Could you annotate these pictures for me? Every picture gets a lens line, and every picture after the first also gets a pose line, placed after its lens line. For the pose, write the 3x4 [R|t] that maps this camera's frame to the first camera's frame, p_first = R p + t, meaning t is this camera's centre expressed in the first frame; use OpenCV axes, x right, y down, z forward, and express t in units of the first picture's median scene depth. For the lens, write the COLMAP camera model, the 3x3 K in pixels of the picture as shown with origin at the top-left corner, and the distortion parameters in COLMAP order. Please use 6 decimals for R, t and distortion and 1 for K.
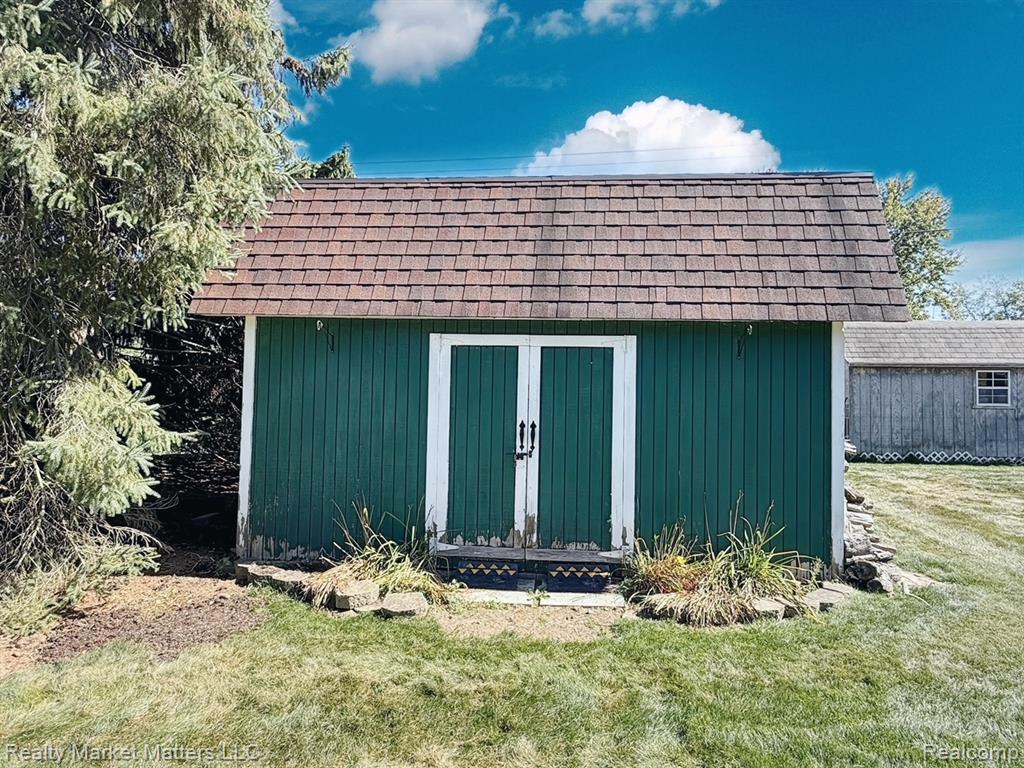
lens RADIAL K [[605.7, 0, 512.0], [0, 605.7, 384.0], [0, 0, 1]] dist [0.002210, 0.000735]
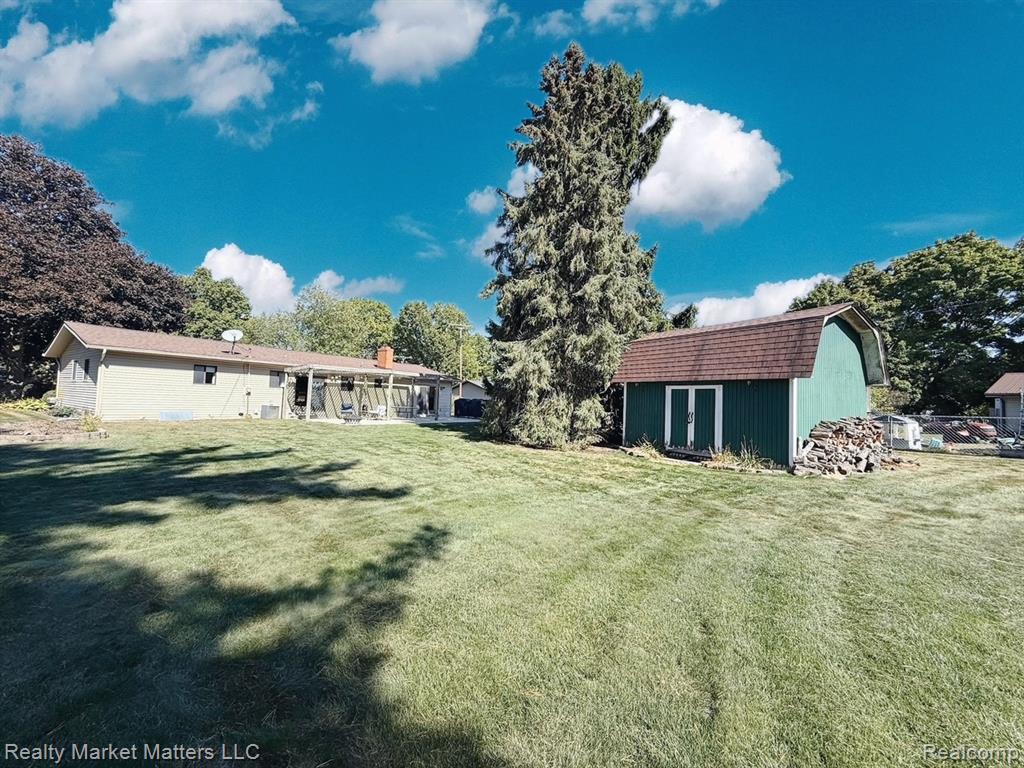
lens RADIAL K [[406.5, 0, 508.2], [0, 406.5, 385.5], [0, 0, 1]] dist [0.001129, 0.000243]
pose [[0.573562, -0.029670, -0.818625, 1.257351], [0.003119, 0.999416, -0.034037, -0.009606], [0.819156, 0.016969, 0.573319, -1.063153]]
